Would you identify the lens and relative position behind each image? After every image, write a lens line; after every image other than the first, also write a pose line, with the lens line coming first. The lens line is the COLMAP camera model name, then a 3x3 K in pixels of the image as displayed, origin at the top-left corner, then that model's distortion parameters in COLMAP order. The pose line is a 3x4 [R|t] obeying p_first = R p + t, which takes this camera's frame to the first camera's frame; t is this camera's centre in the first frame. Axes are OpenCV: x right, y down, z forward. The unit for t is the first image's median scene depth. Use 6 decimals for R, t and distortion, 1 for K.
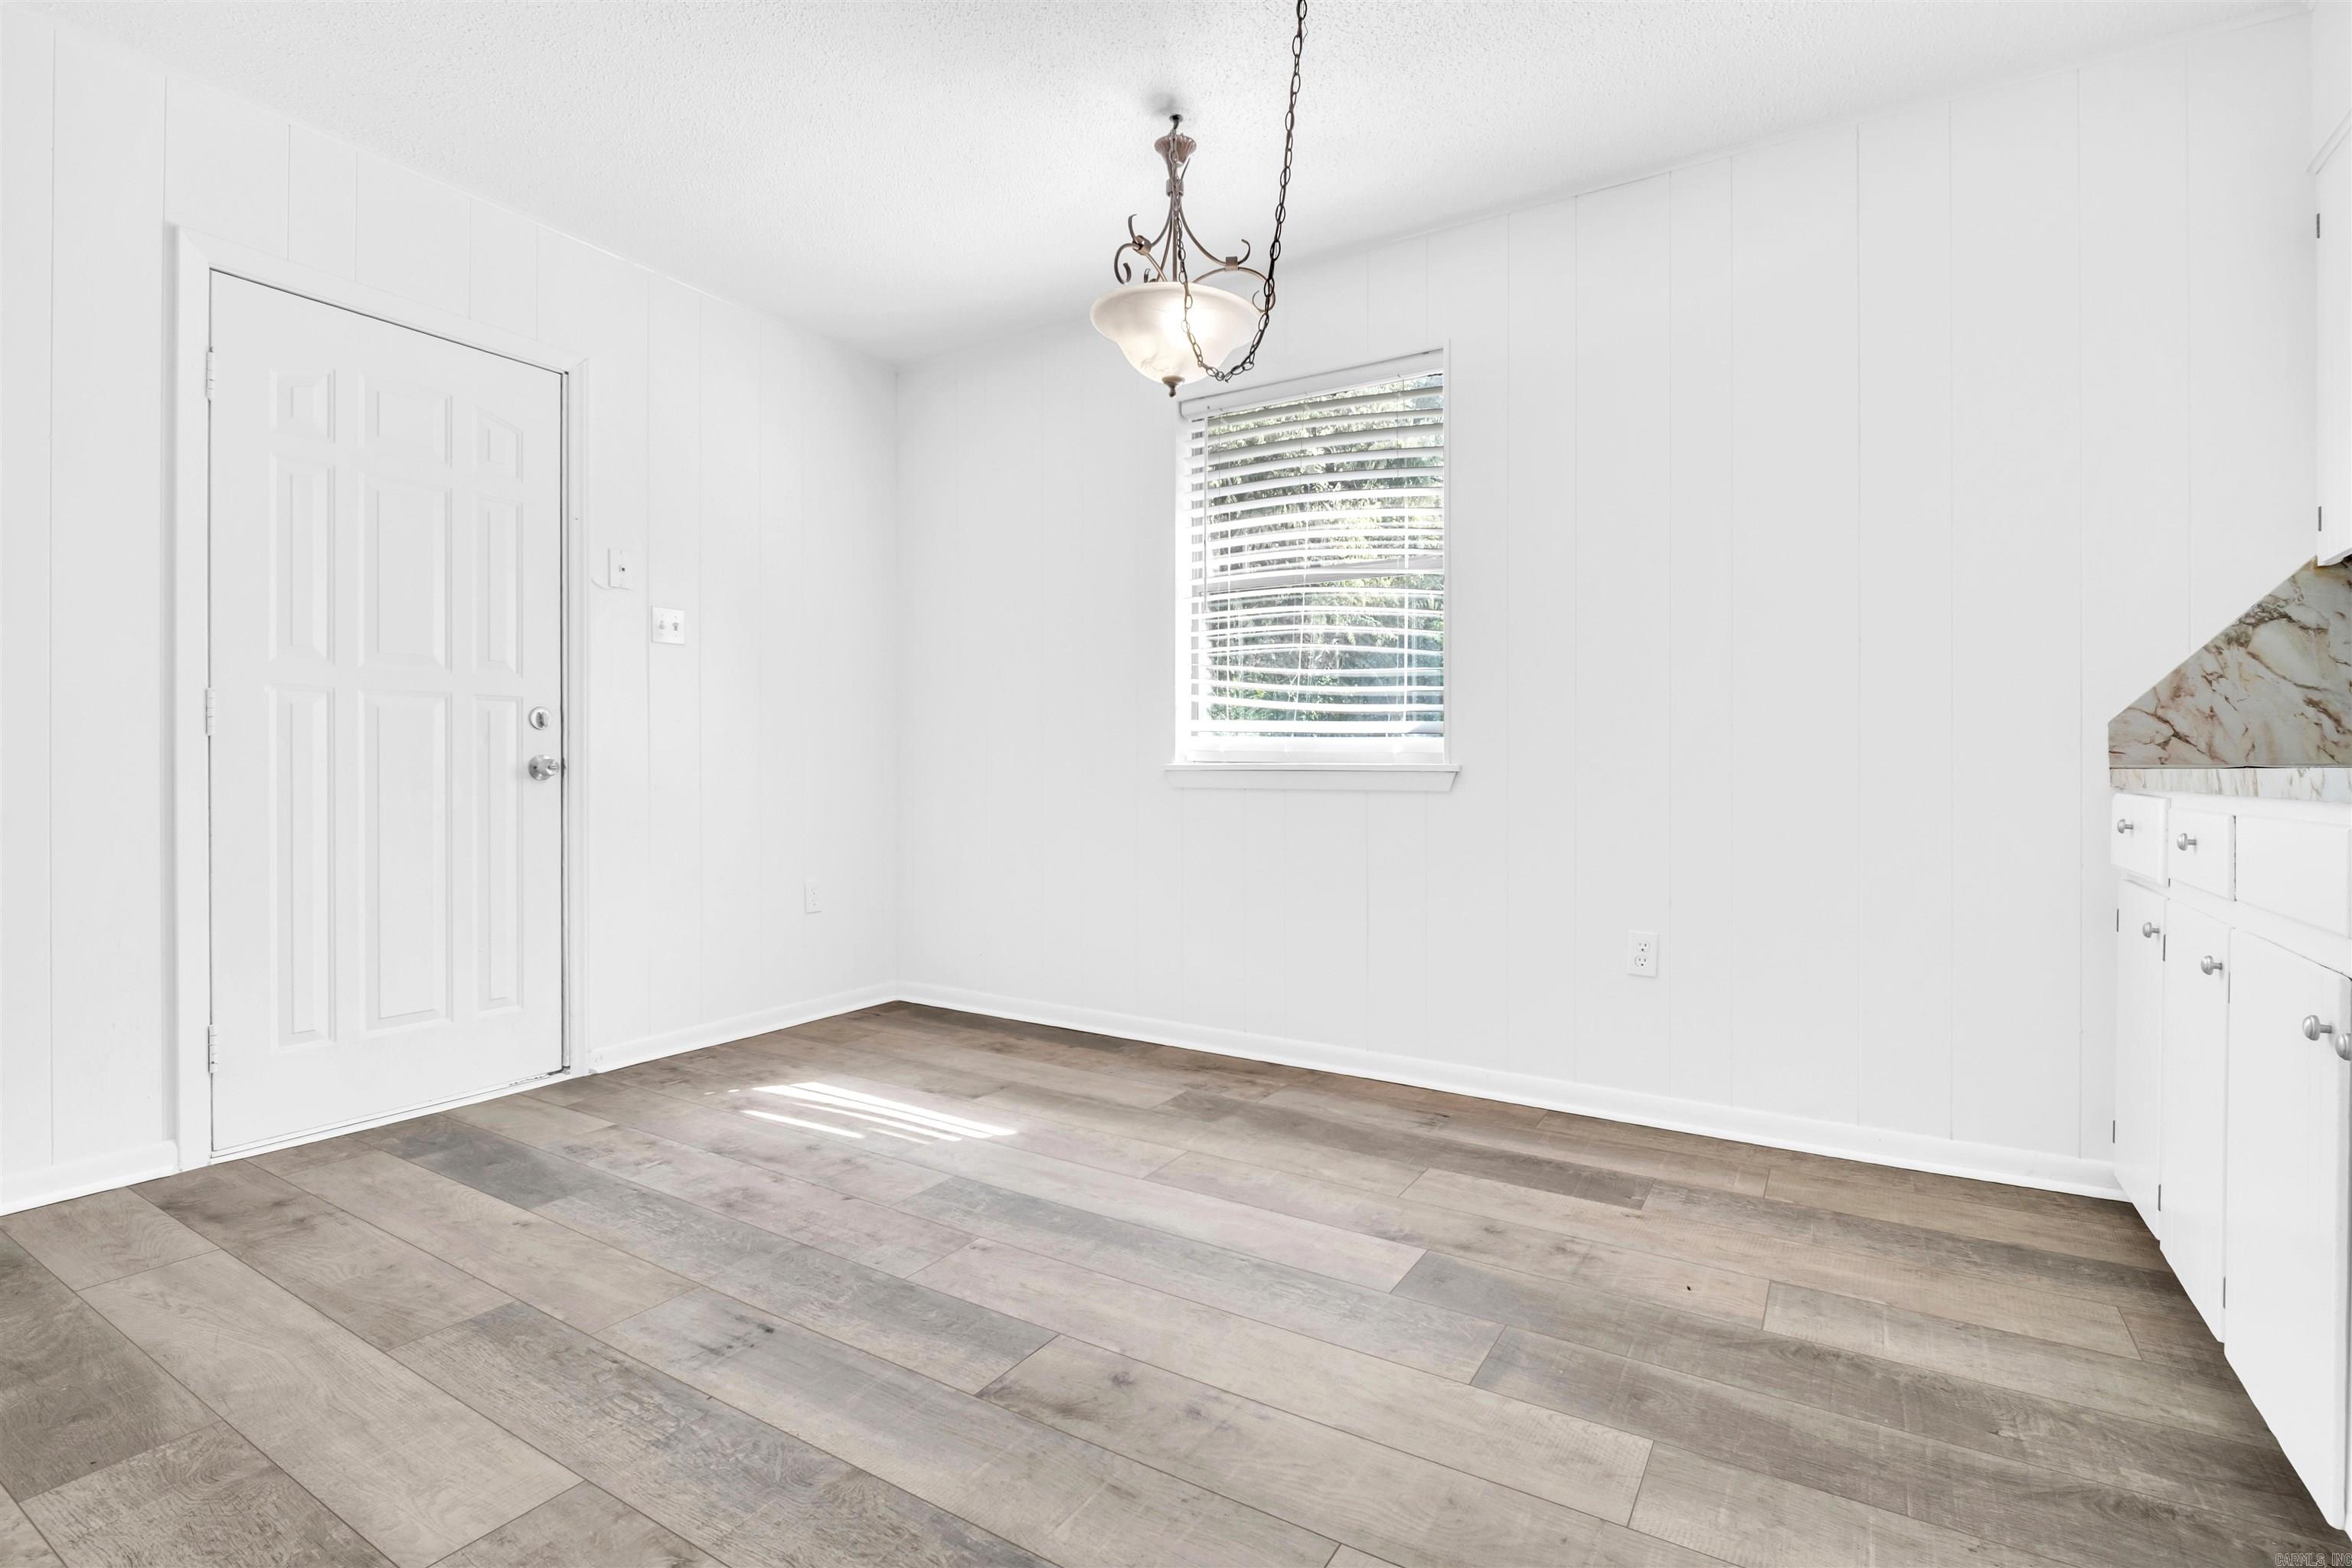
lens RADIAL K [[1095.4, 0, 1205.3], [0, 1095.4, 771.6], [0, 0, 1]] dist [-0.006121, -0.001249]
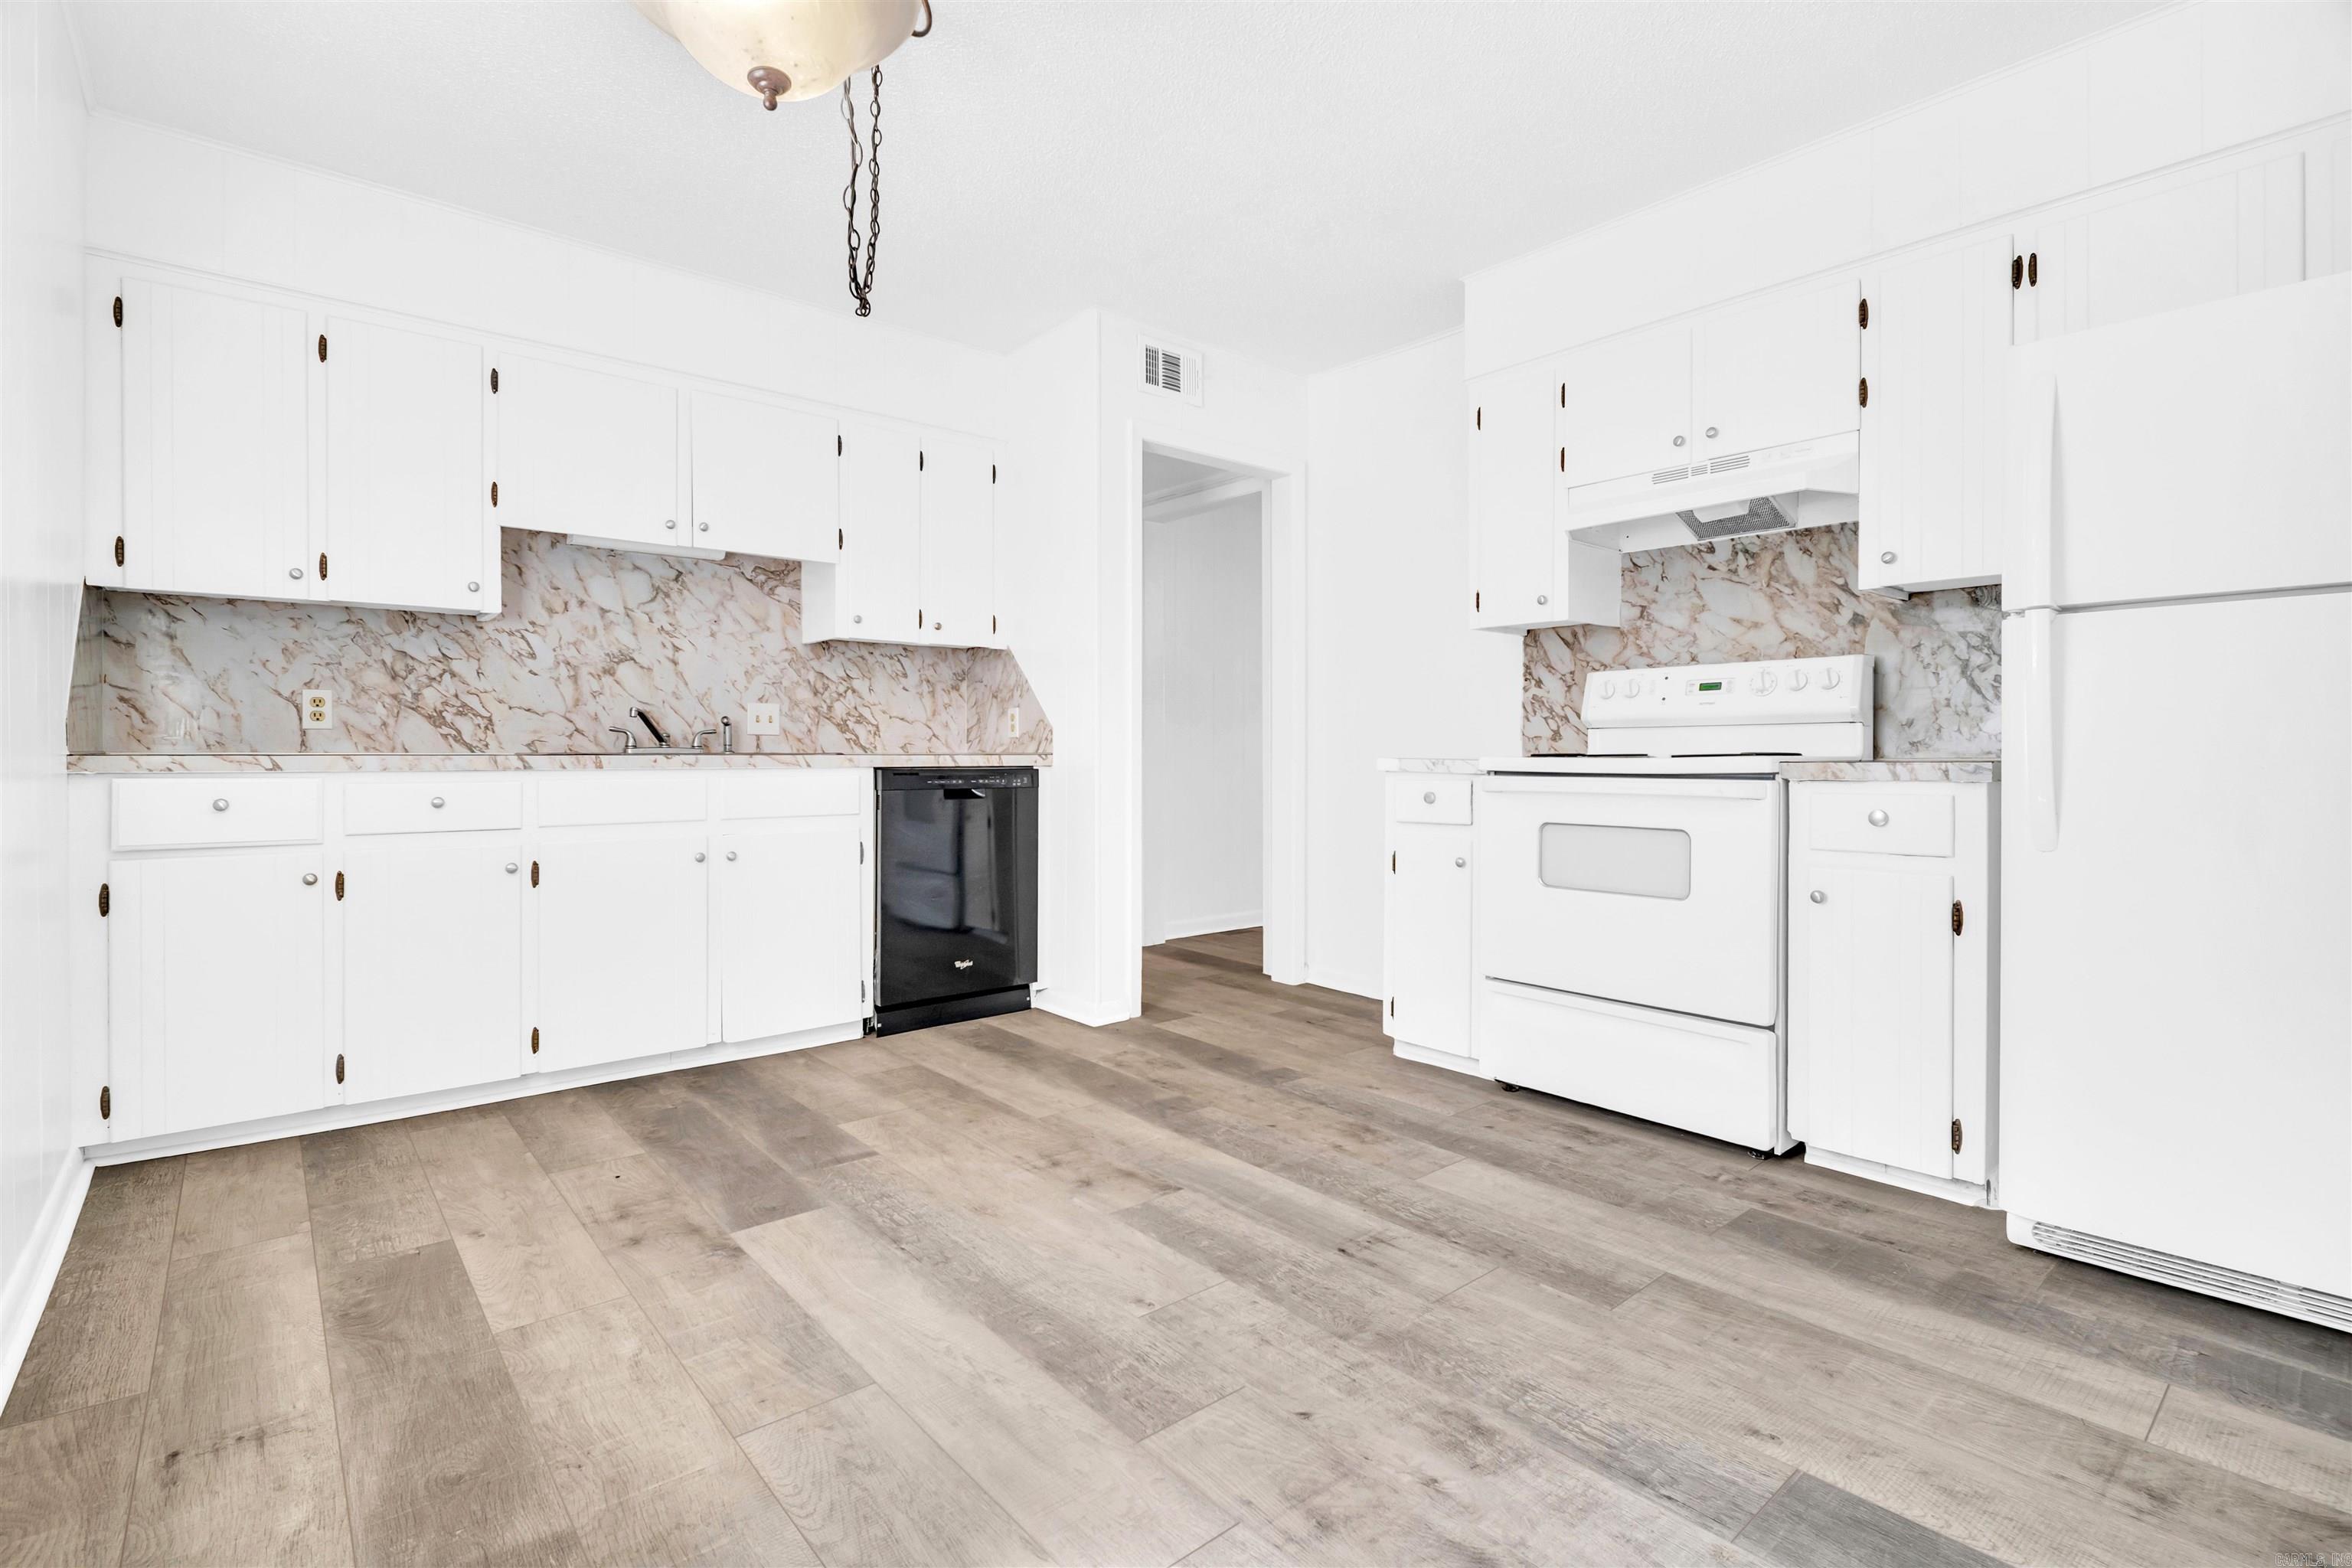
lens RADIAL K [[1119.5, 0, 1171.7], [0, 1119.5, 758.2], [0, 0, 1]] dist [-0.001958, -0.000551]
pose [[-0.943910, -0.007065, 0.330126, -0.496264], [-0.003614, 0.999932, 0.011067, -0.014864], [-0.330182, 0.009253, -0.943872, 1.747860]]
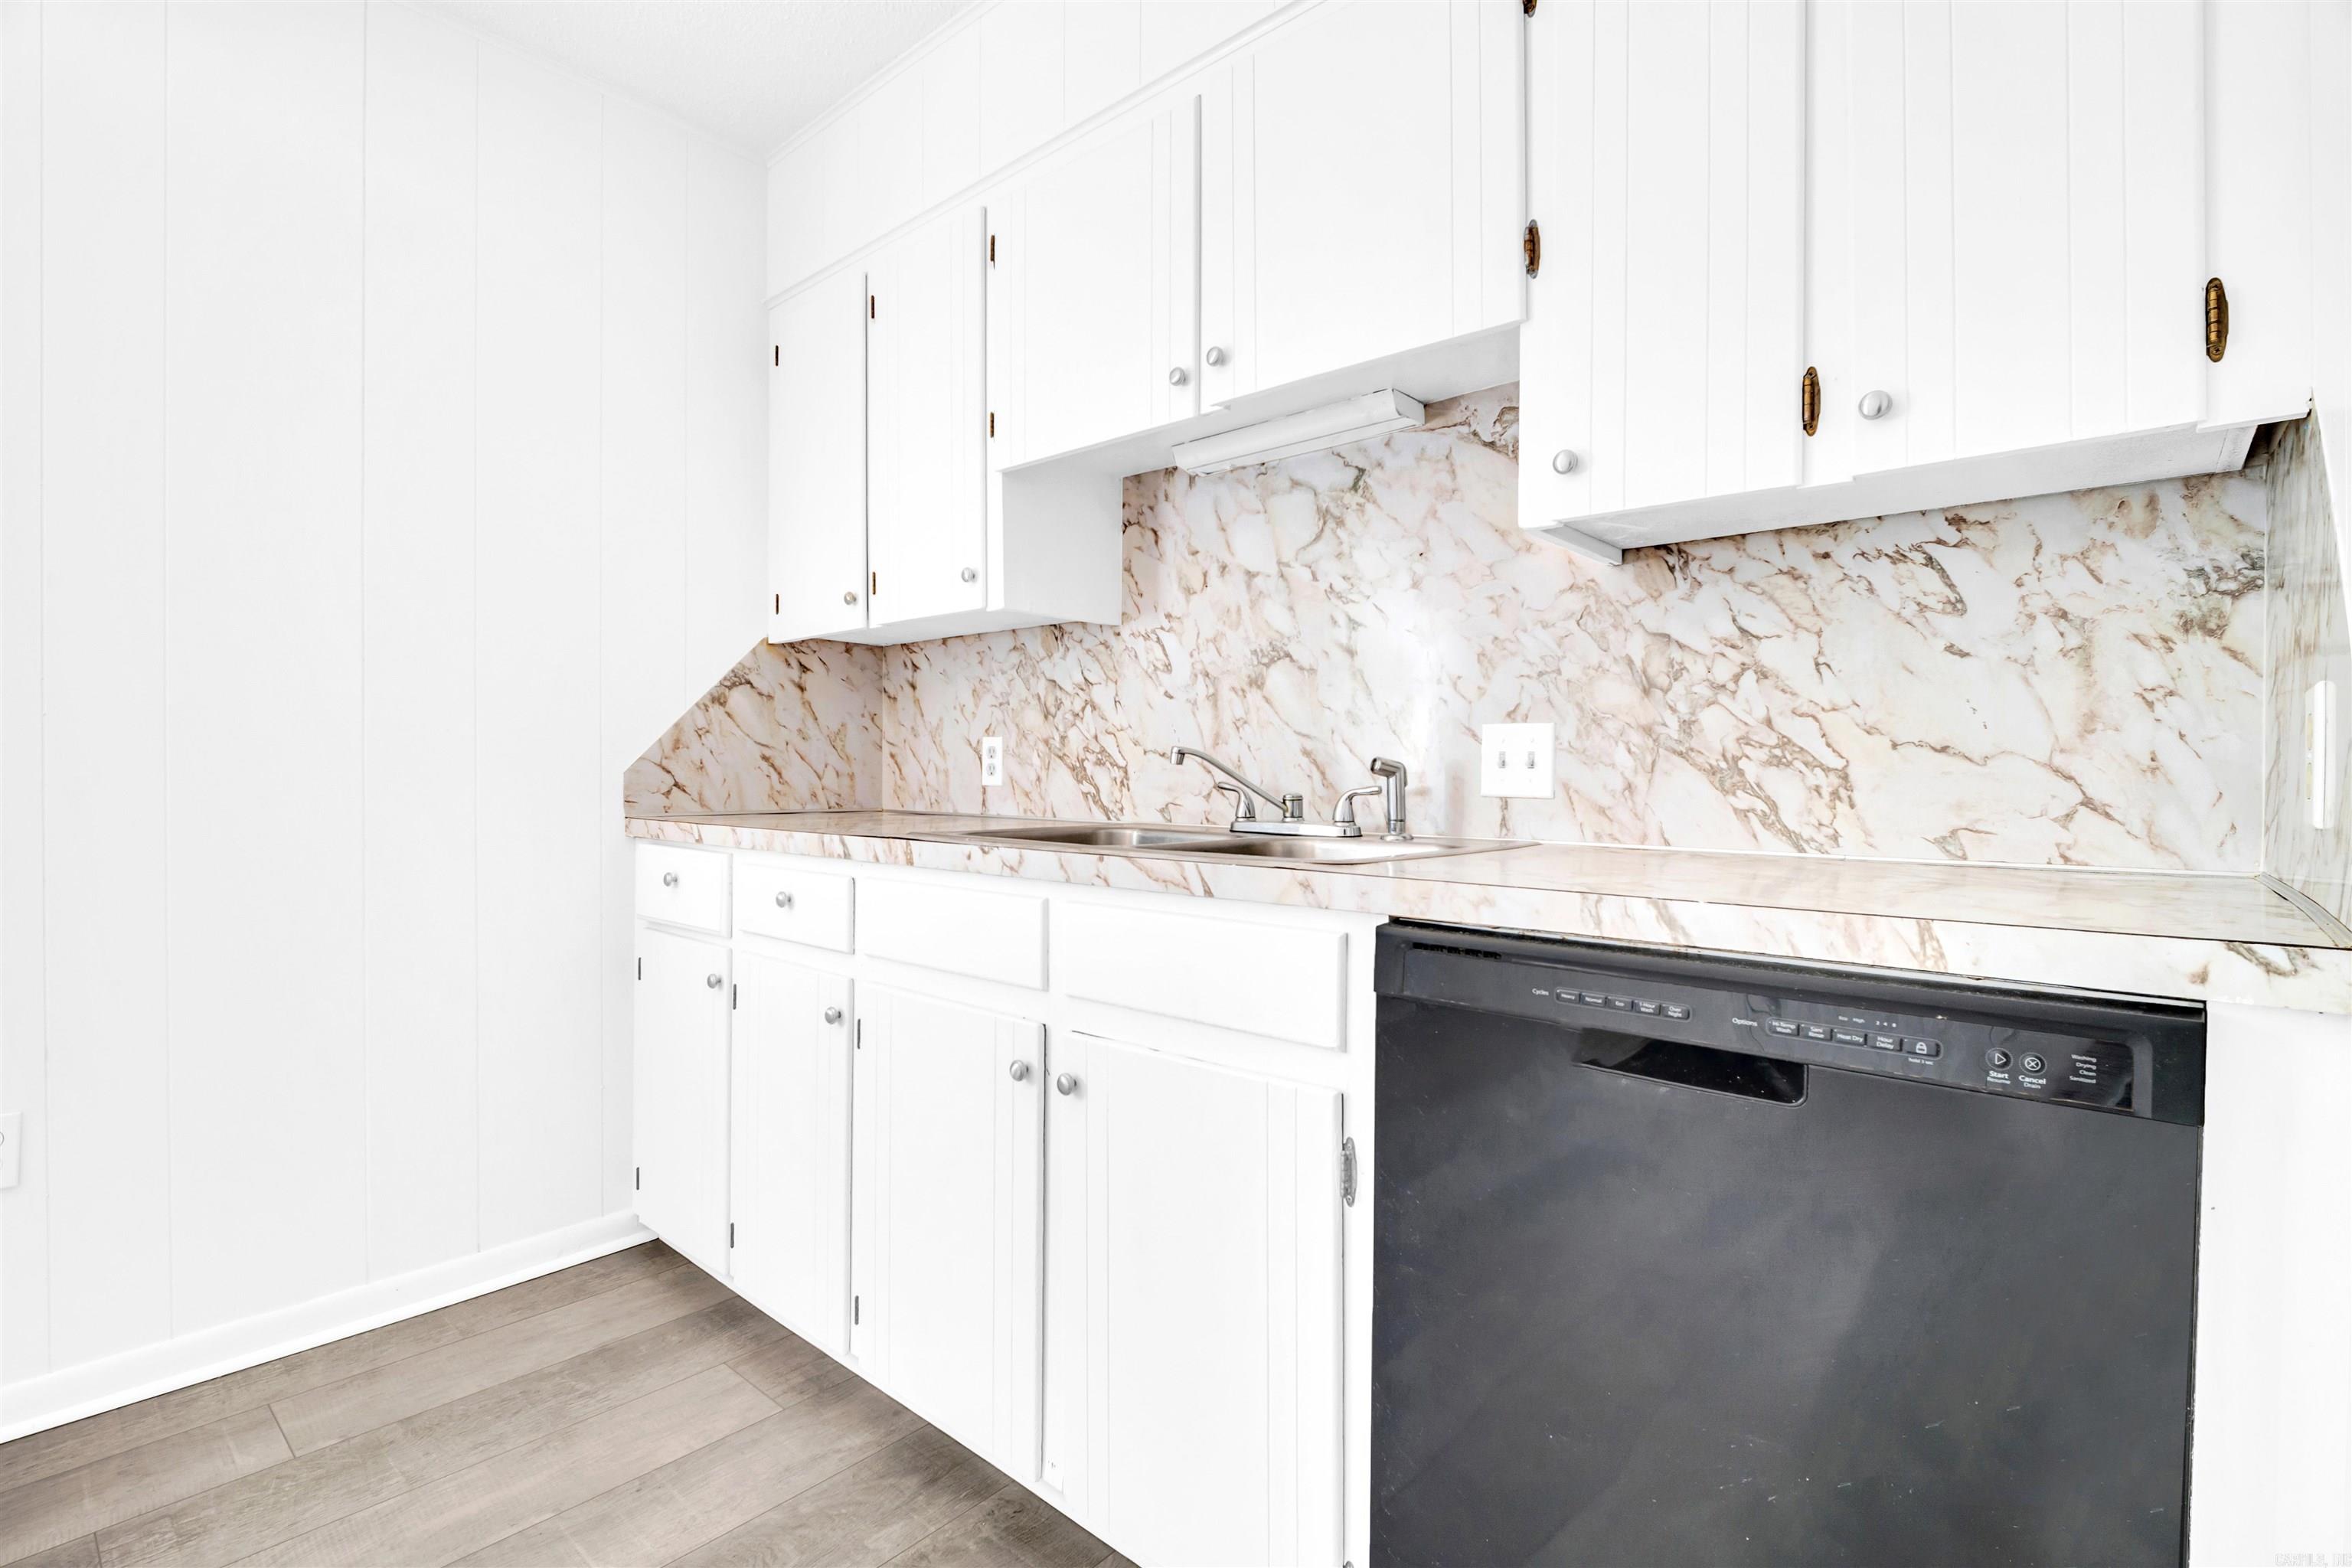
lens RADIAL K [[1083.4, 0, 1150.0], [0, 1083.4, 774.0], [0, 0, 1]] dist [-0.008719, -0.000694]
pose [[0.191748, -0.004945, 0.981432, -0.055671], [0.001524, 0.999988, 0.004741, -0.050198], [-0.981443, 0.000586, 0.191753, 0.358636]]
